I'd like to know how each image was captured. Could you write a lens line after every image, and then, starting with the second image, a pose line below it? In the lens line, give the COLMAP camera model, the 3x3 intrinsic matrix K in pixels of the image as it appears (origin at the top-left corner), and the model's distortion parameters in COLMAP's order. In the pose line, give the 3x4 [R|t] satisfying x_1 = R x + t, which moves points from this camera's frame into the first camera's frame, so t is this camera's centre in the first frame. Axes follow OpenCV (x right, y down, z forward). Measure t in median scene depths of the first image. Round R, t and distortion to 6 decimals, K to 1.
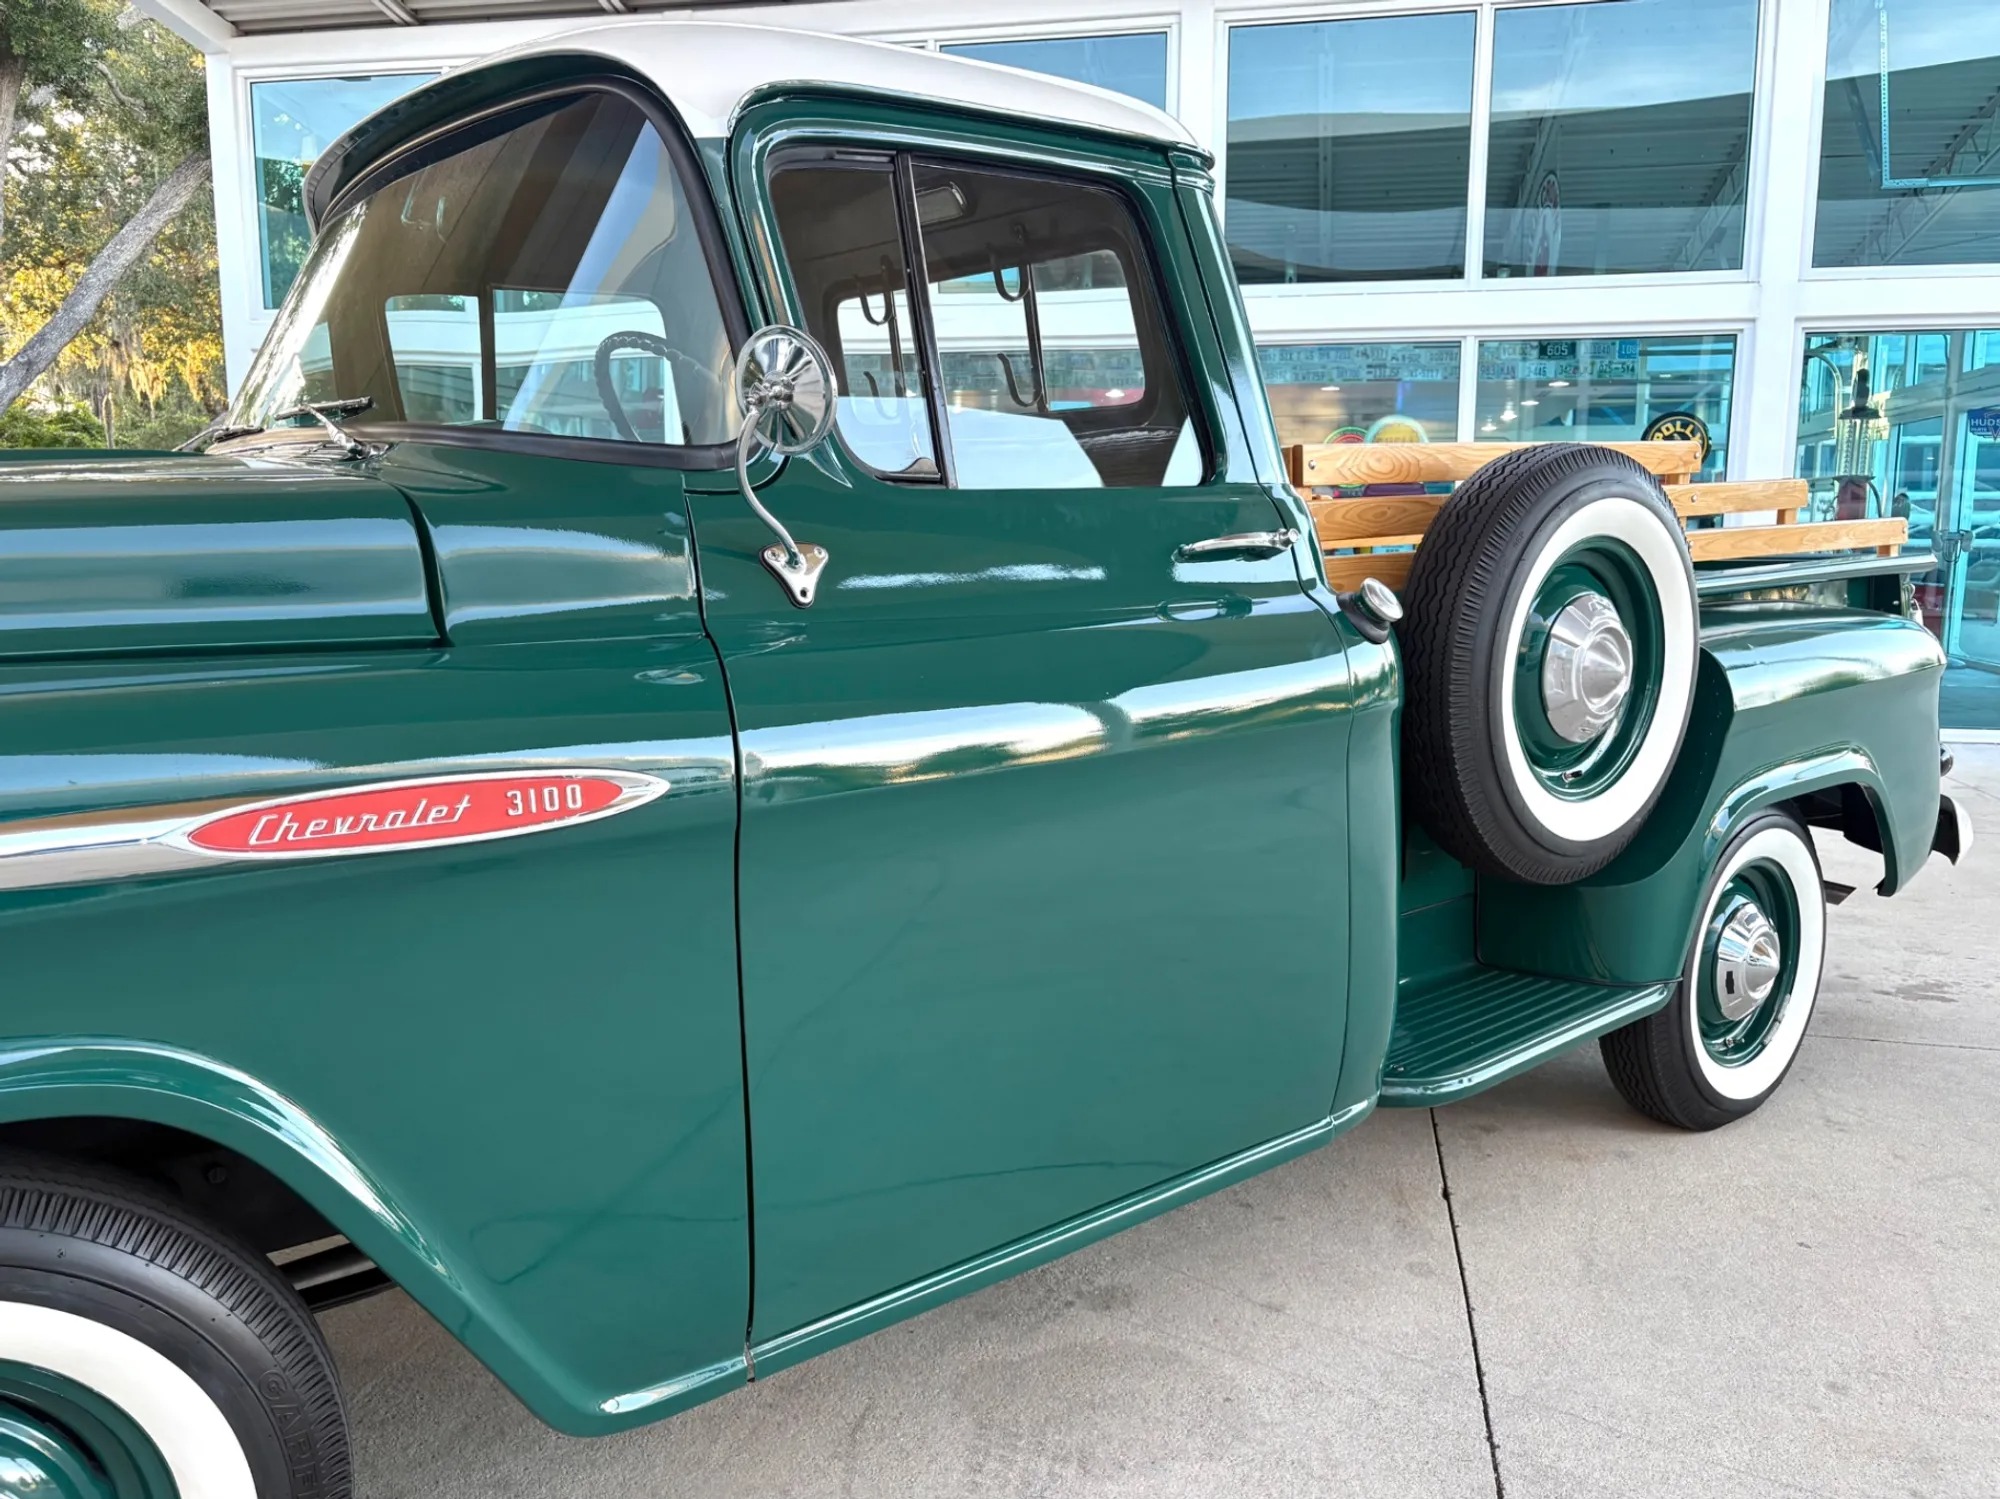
lens RADIAL K [[1563.3, 0, 1000.0], [0, 1563.3, 743.9], [0, 0, 1]] dist [0.012903, 0.013701]
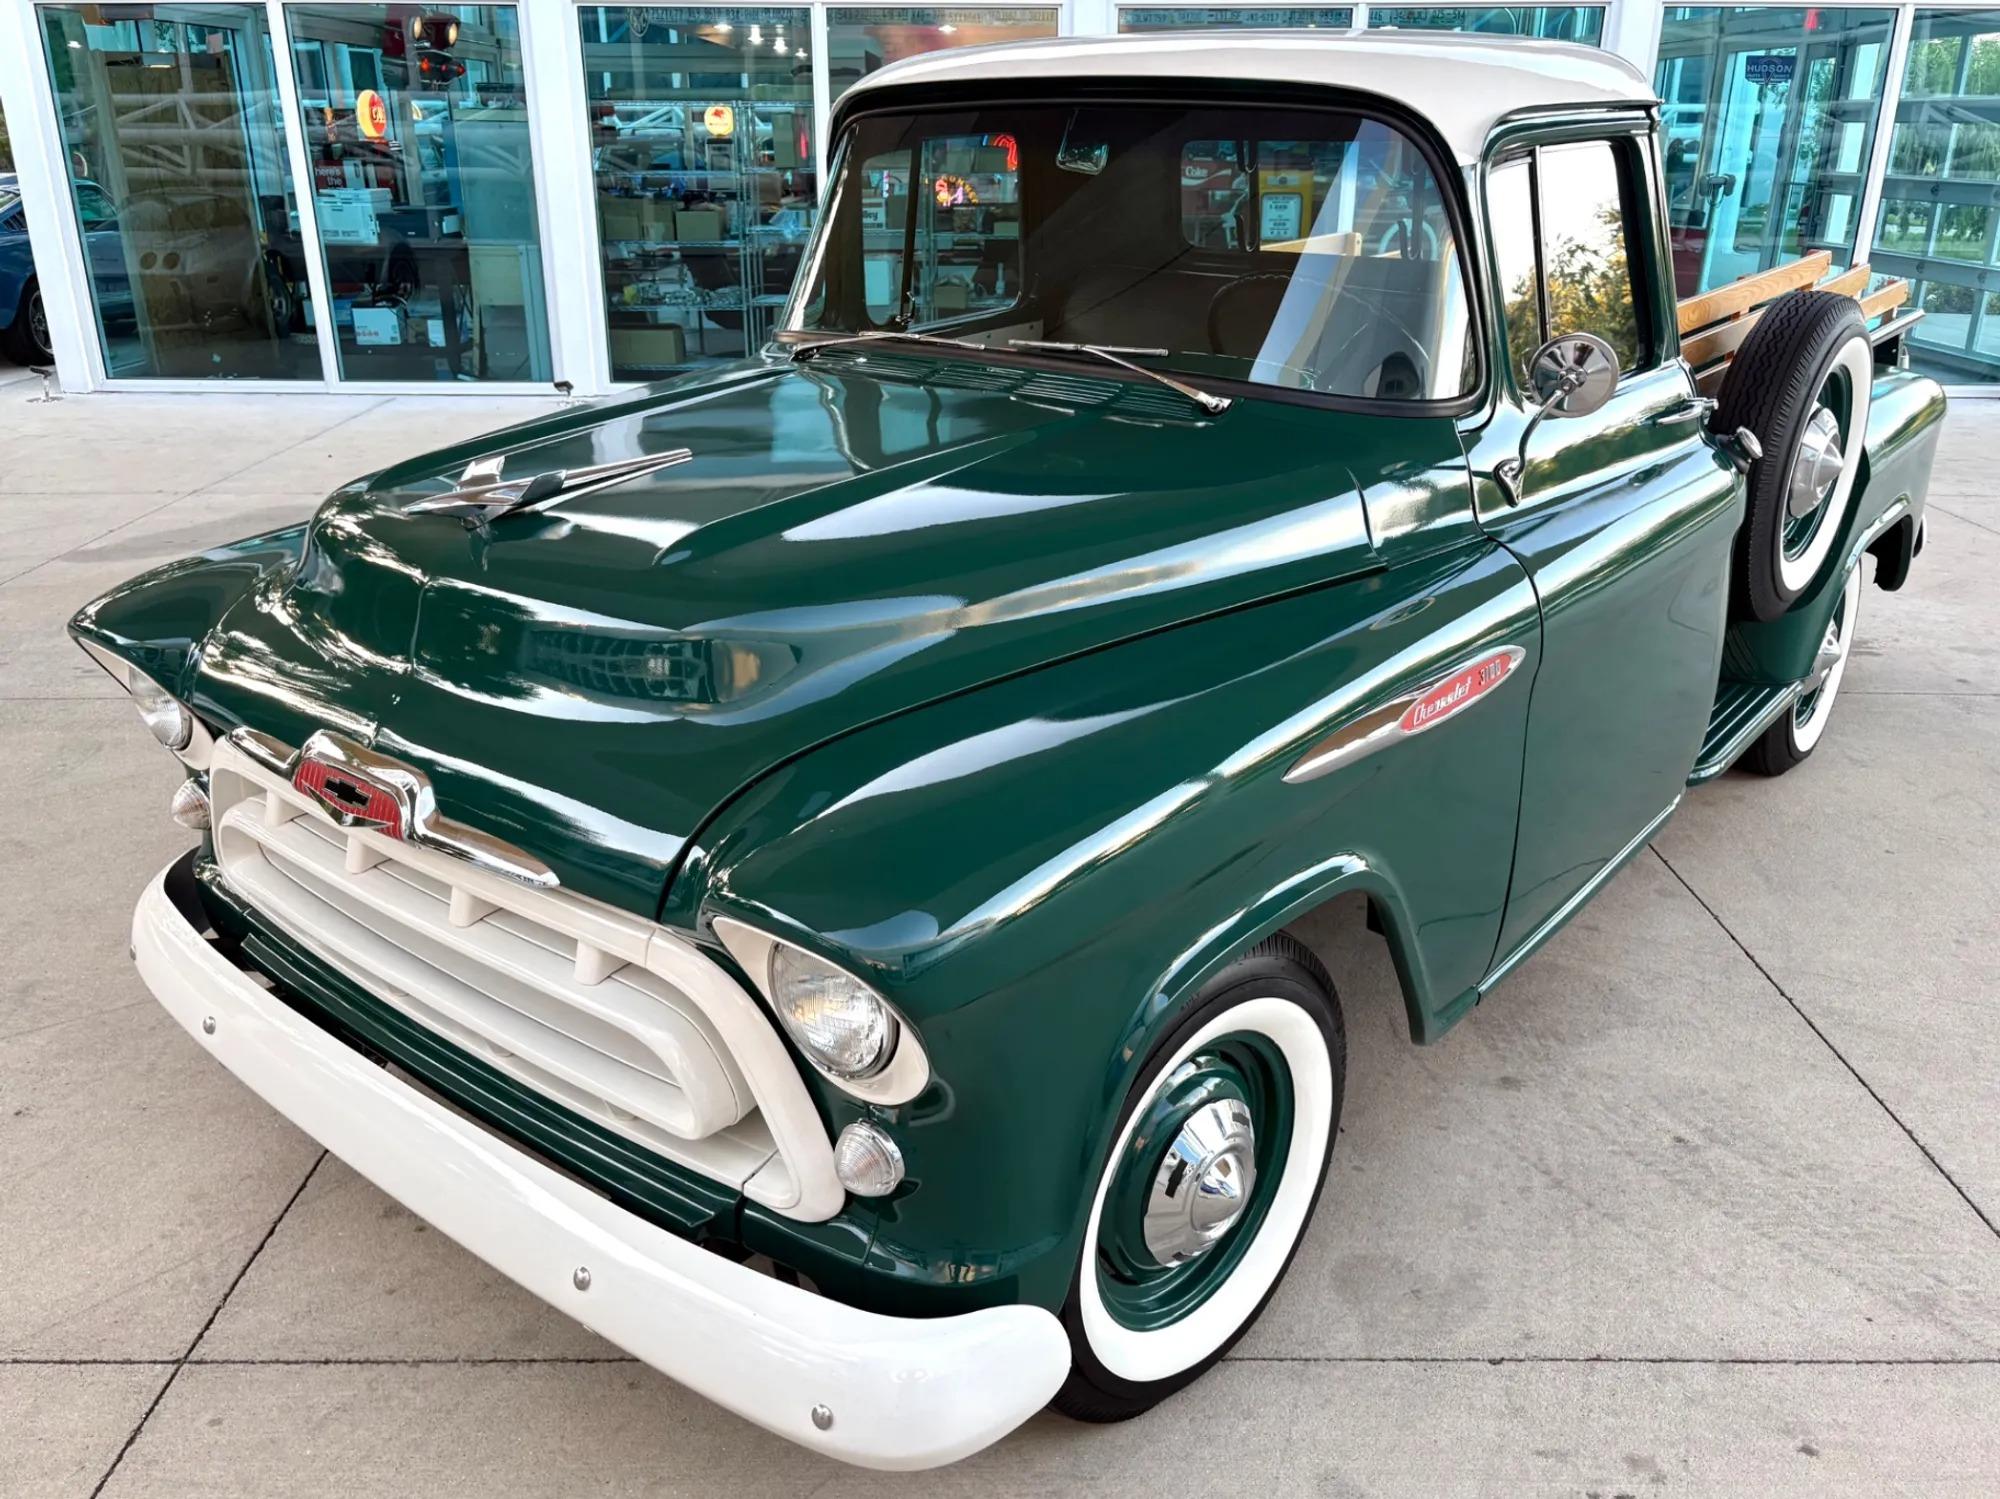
lens RADIAL K [[1613.2, 0, 1003.1], [0, 1613.2, 766.7], [0, 0, 1]] dist [0.017447, 0.006728]
pose [[0.979127, -0.075952, 0.188526, -0.475777], [0.028198, 0.969348, 0.244070, -0.124248], [-0.201285, -0.233659, 0.951256, -0.207385]]
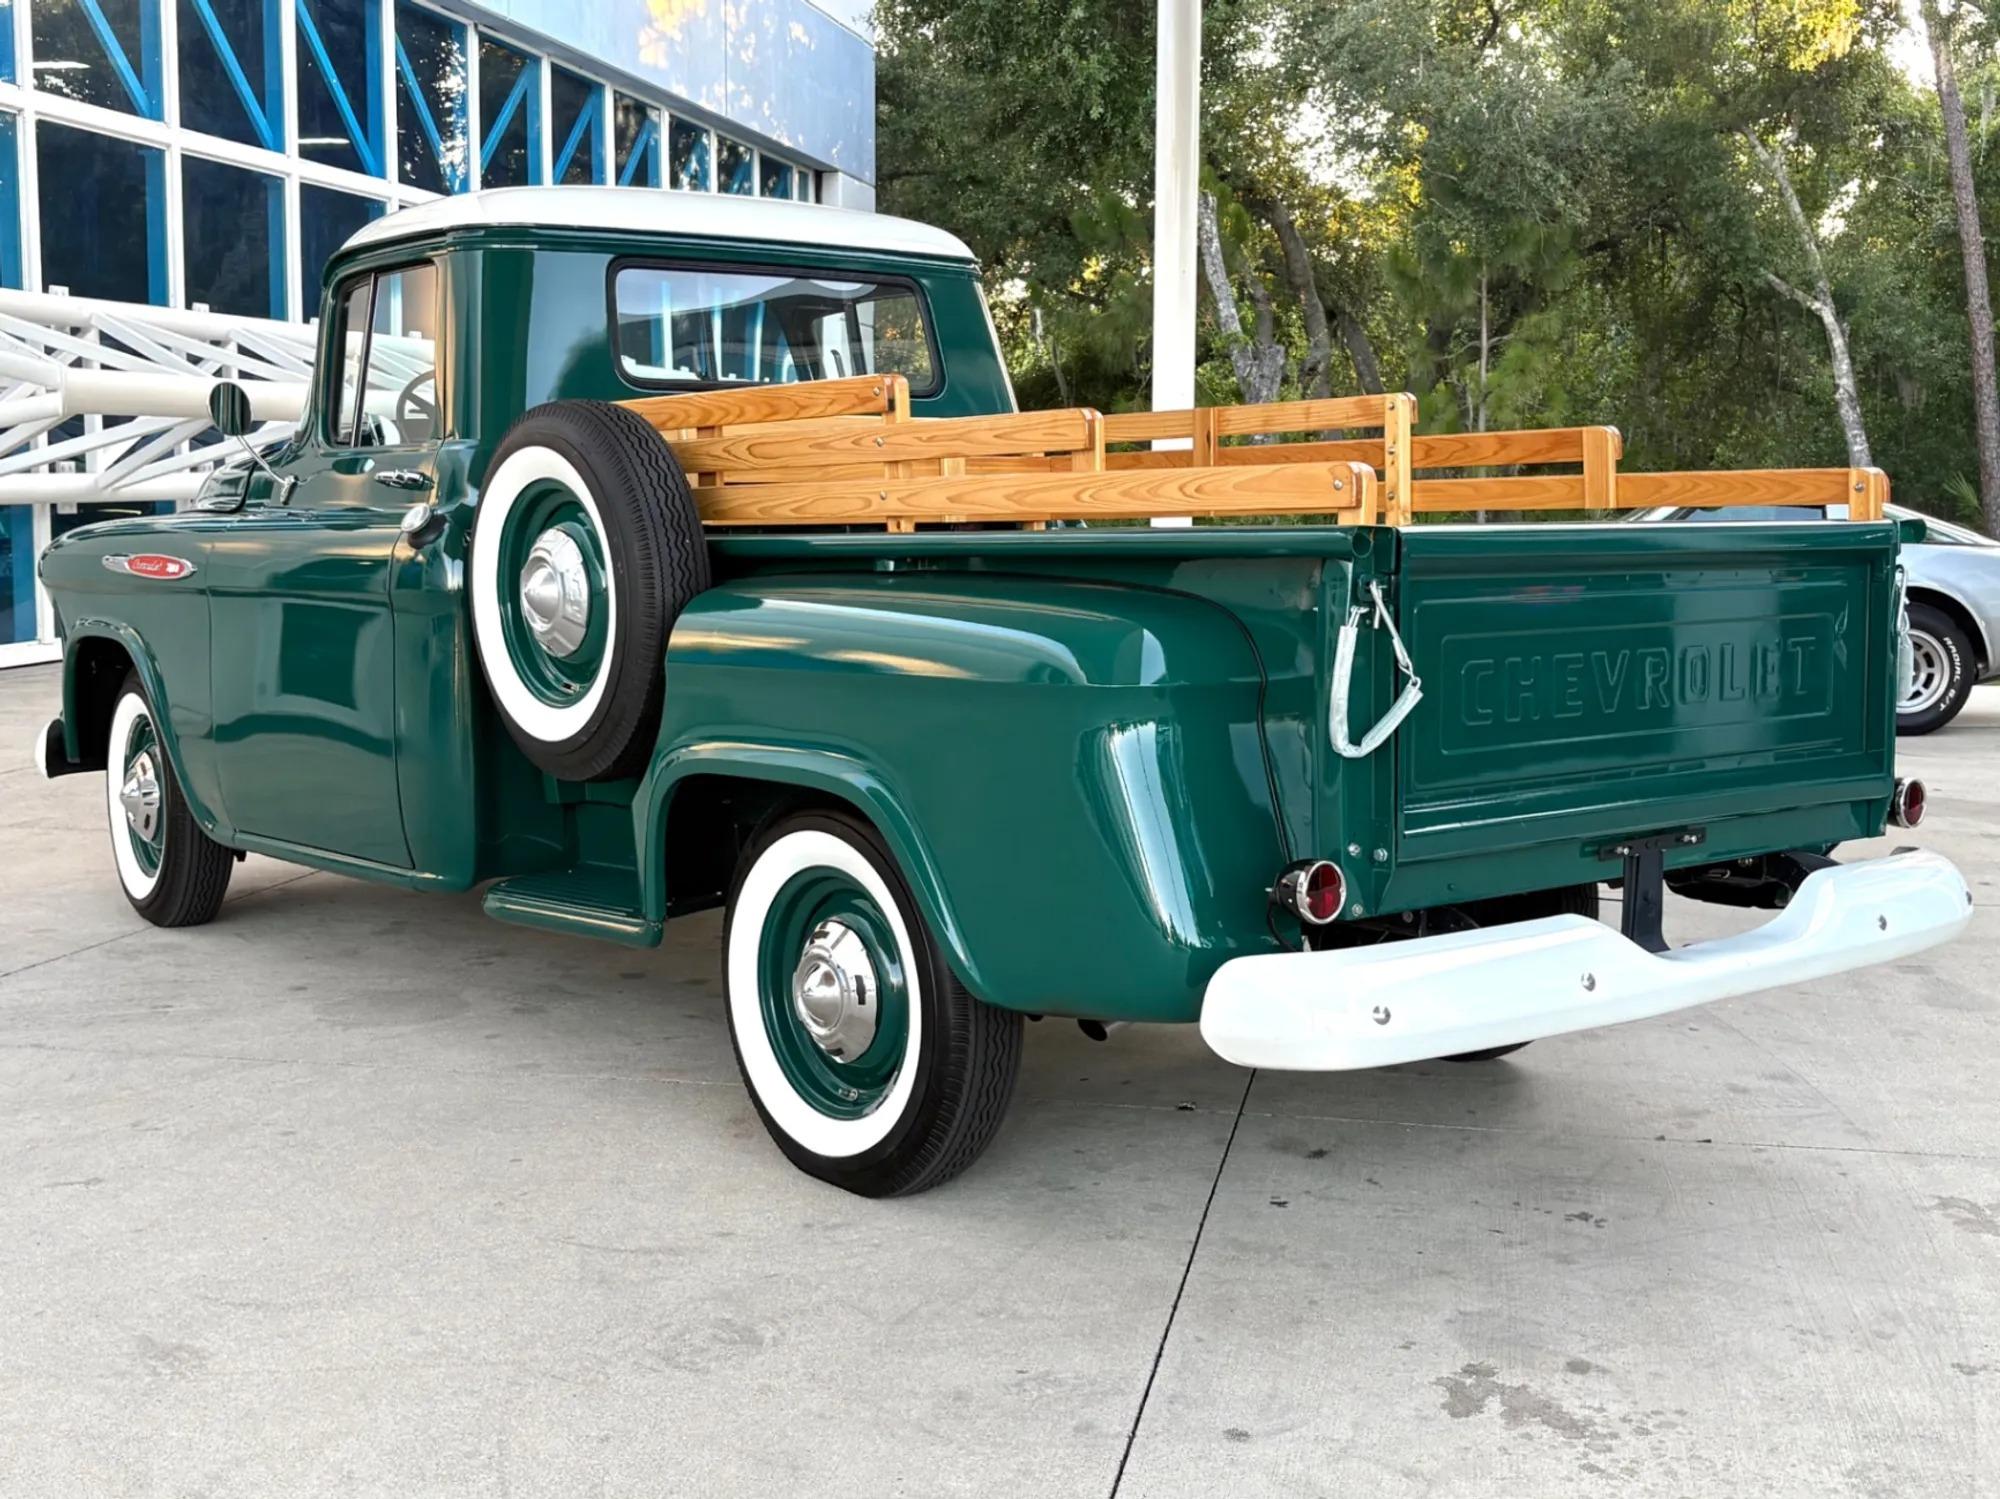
lens RADIAL K [[2427.3, 0, 1000.0], [0, 2427.3, 749.5], [0, 0, 1]] dist [0.209512, -0.692883]
pose [[0.011717, 0.112857, -0.993542, 1.737143], [-0.143910, 0.983457, 0.110014, -0.142872], [0.989521, 0.141692, 0.027765, 1.022548]]
